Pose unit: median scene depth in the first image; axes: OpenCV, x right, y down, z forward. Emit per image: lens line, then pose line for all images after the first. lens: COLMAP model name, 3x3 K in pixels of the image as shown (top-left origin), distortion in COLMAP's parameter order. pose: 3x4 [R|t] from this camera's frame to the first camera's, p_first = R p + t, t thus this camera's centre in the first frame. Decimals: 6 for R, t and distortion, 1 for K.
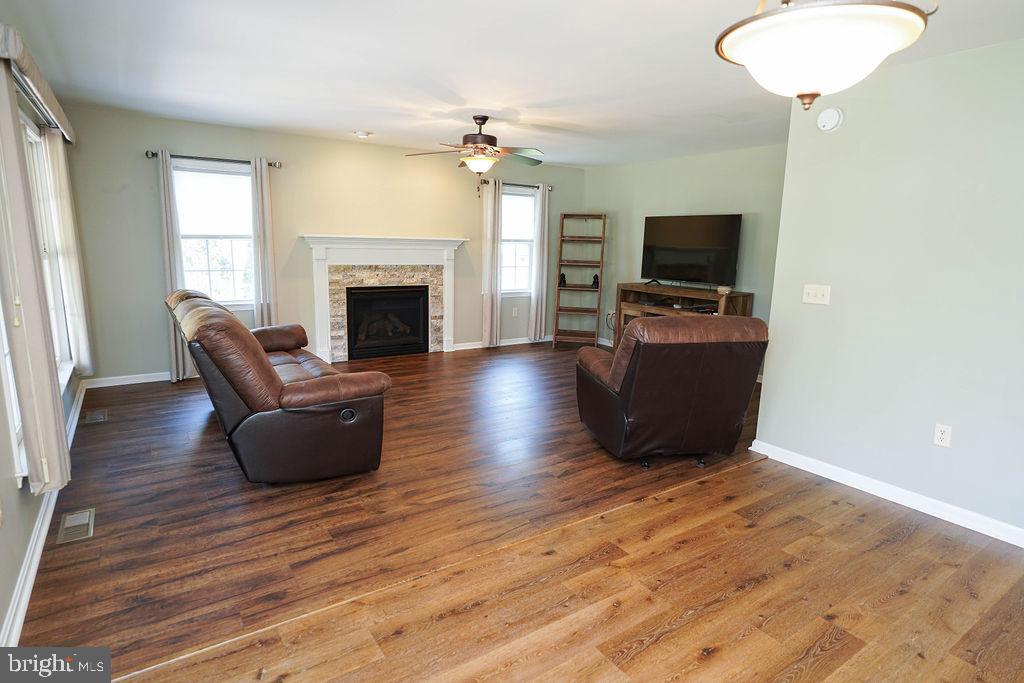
lens RADIAL K [[550.5, 0, 512.0], [0, 550.5, 341.5], [0, 0, 1]] dist [0.000271, 0.000047]
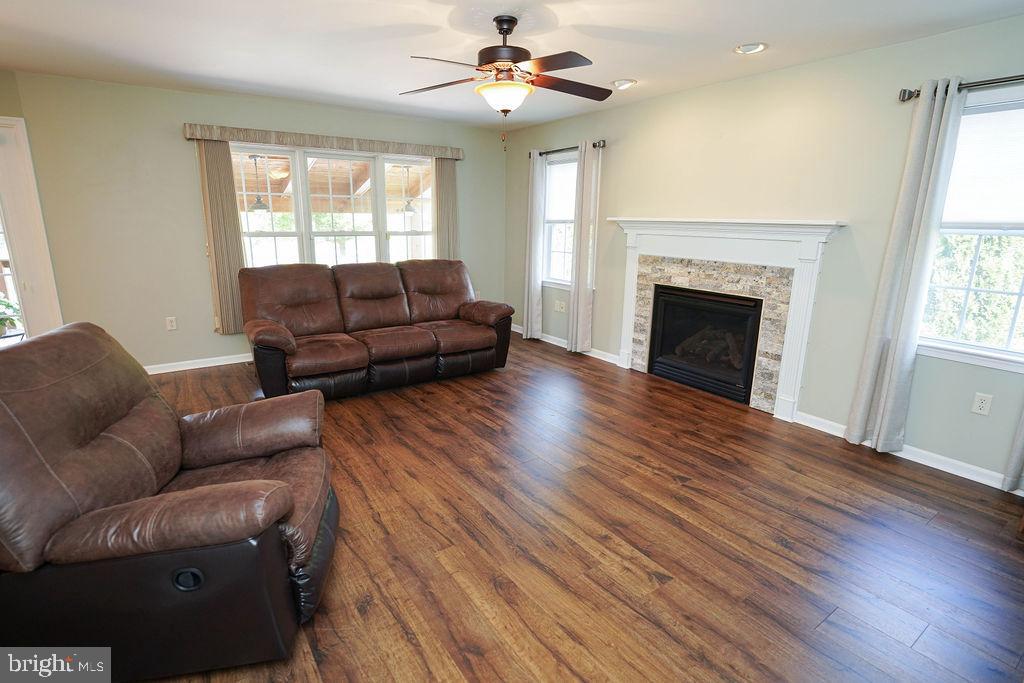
lens RADIAL K [[502.5, 0, 512.0], [0, 502.5, 341.5], [0, 0, 1]] dist [-0.034977, -0.000170]
pose [[-0.005318, 0.212480, -0.977151, 0.425910], [-0.192288, 0.958712, 0.209516, -0.128969], [0.981324, 0.189008, 0.035759, 0.775803]]
